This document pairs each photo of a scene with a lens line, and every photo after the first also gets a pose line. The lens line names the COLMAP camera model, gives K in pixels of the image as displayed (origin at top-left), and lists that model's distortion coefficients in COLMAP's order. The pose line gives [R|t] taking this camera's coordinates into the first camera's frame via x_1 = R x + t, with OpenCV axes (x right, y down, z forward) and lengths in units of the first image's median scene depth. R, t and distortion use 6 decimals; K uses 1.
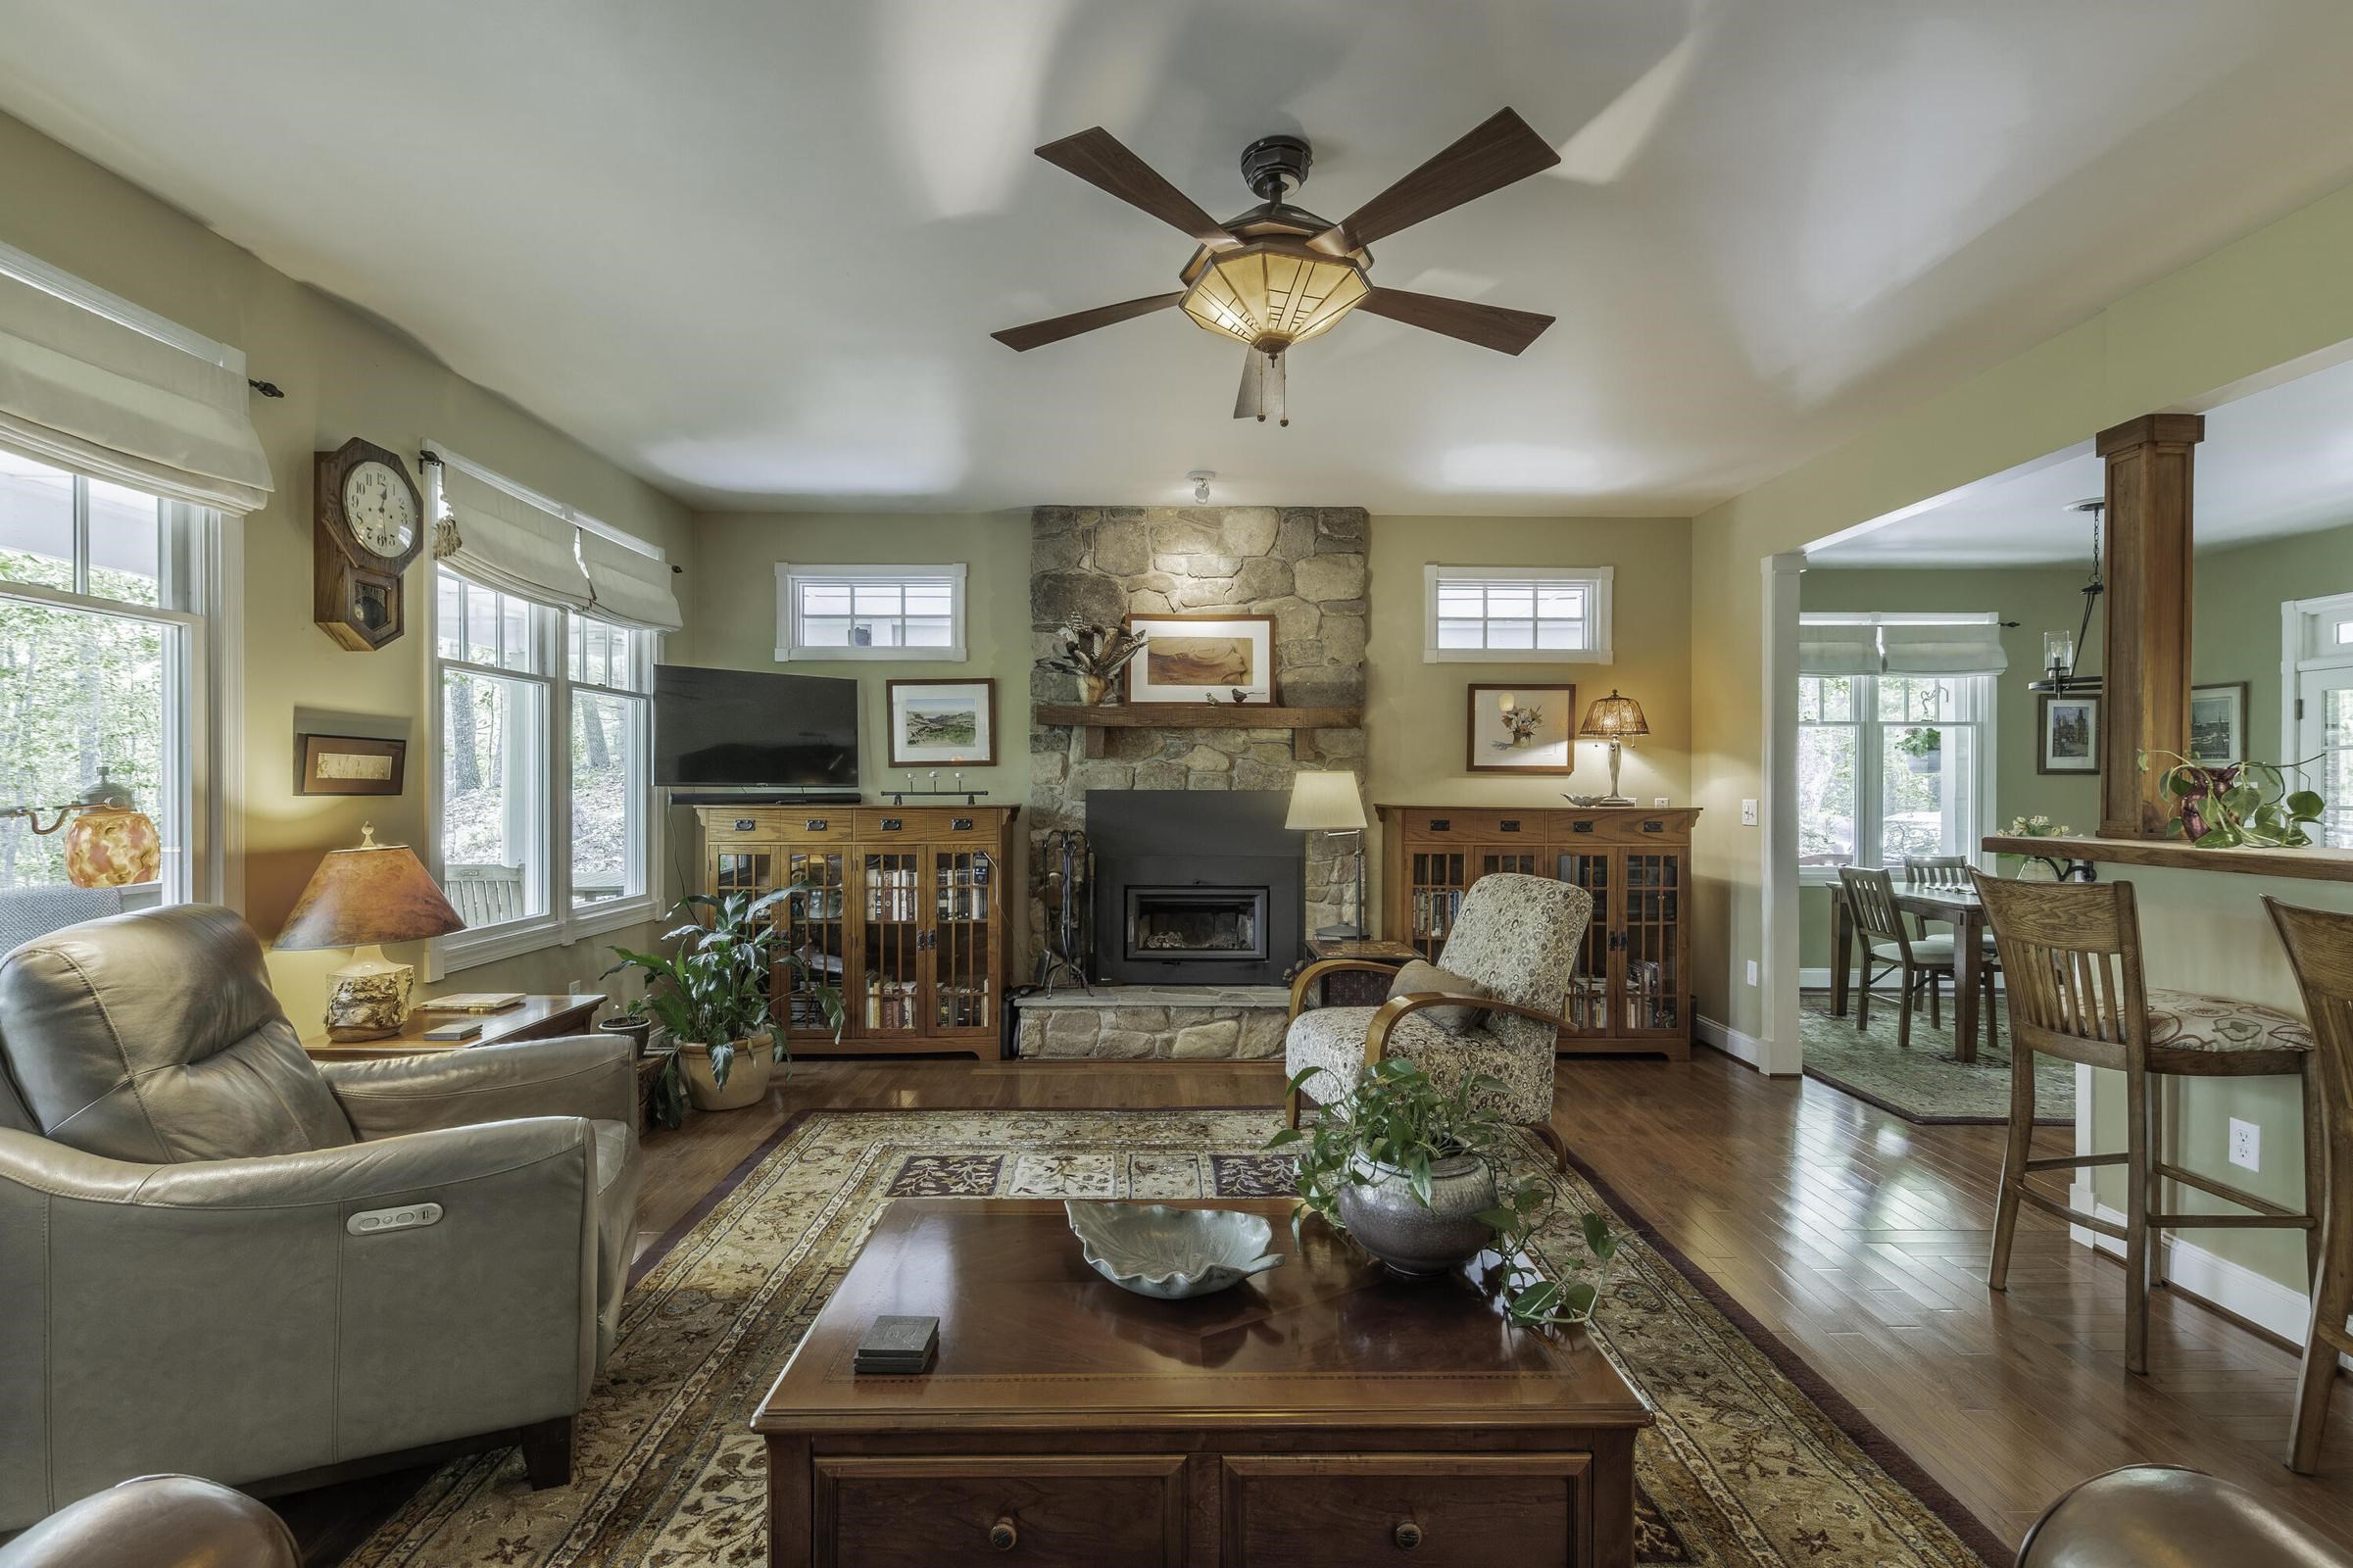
lens RADIAL K [[1015.8, 0, 1168.8], [0, 1015.8, 786.7], [0, 0, 1]] dist [0.002691, -0.000119]
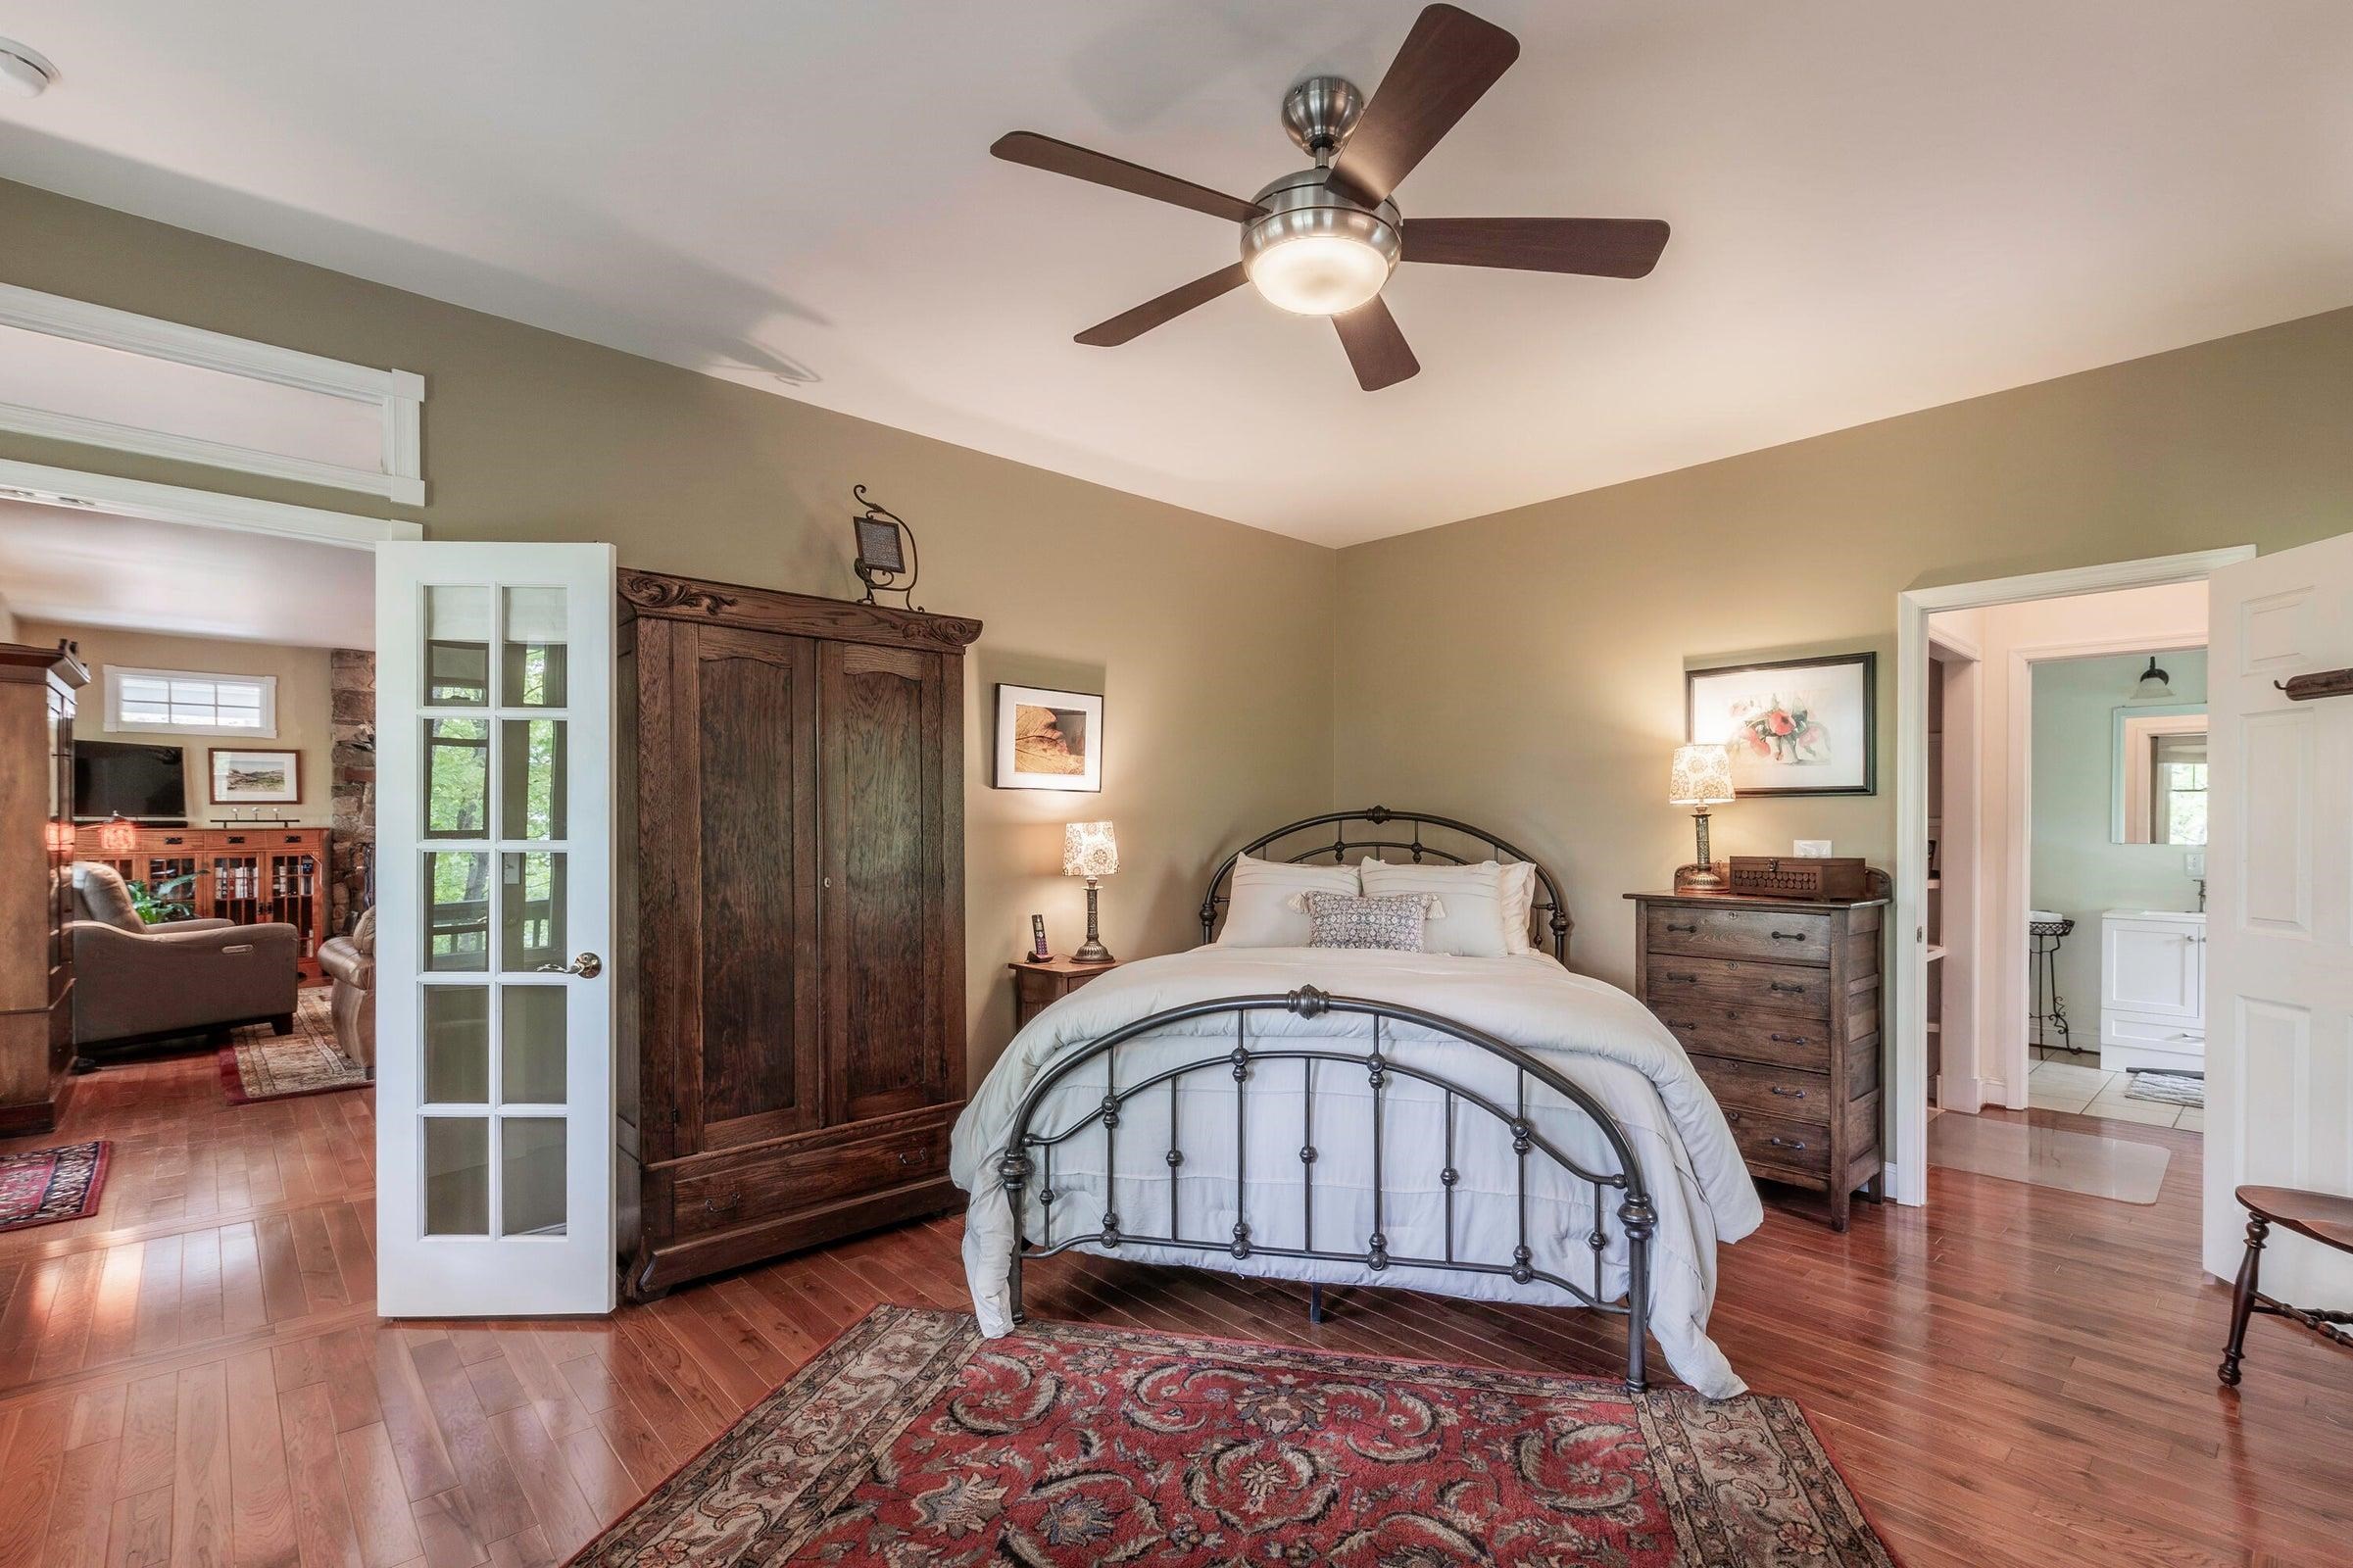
lens RADIAL K [[1030.3, 0, 1184.6], [0, 1030.3, 827.8], [0, 0, 1]] dist [0.002196, 0.000156]
pose [[0.731910, -0.005461, 0.681380, -0.268495], [0.000547, 0.999972, 0.007427, 0.005857], [-0.681402, -0.005064, 0.731892, -1.192344]]
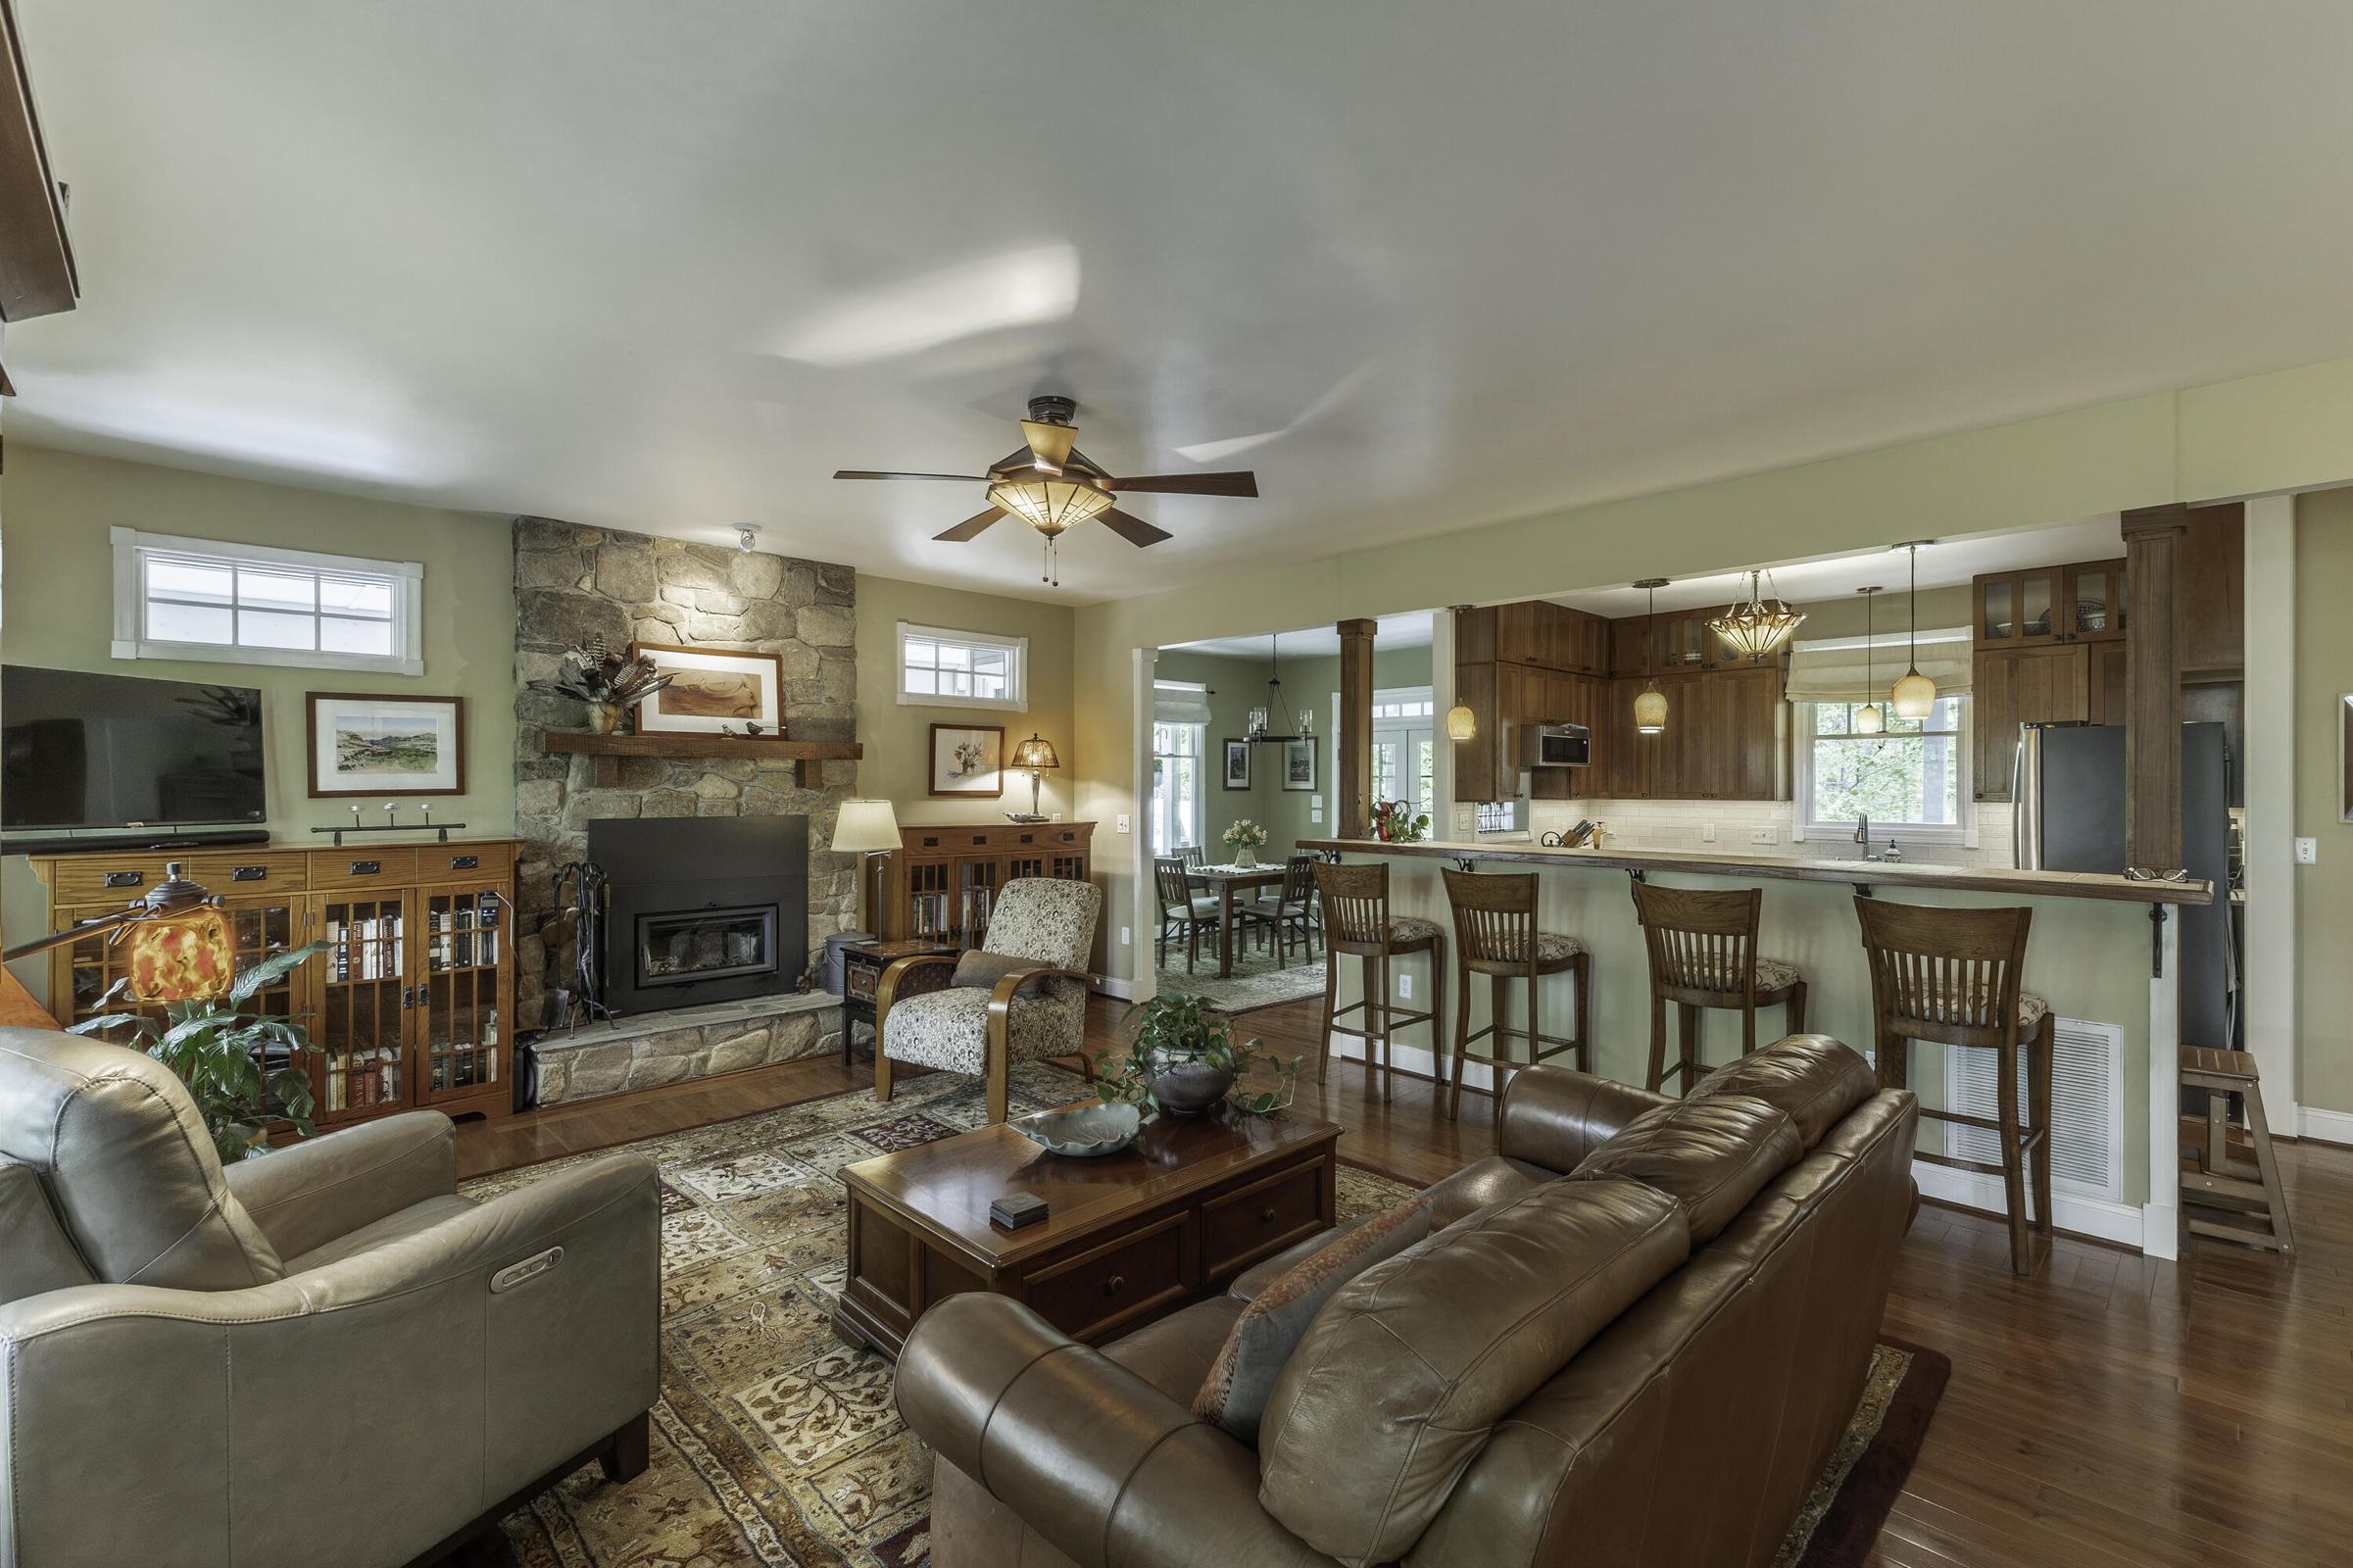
lens RADIAL K [[1015.8, 0, 1168.8], [0, 1015.8, 786.7], [0, 0, 1]] dist [0.002691, -0.000119]
pose [[0.729464, -0.003452, 0.684011, -0.340699], [0.002532, 0.999994, 0.002346, -0.028981], [-0.684015, 0.000021, 0.729468, -0.083559]]
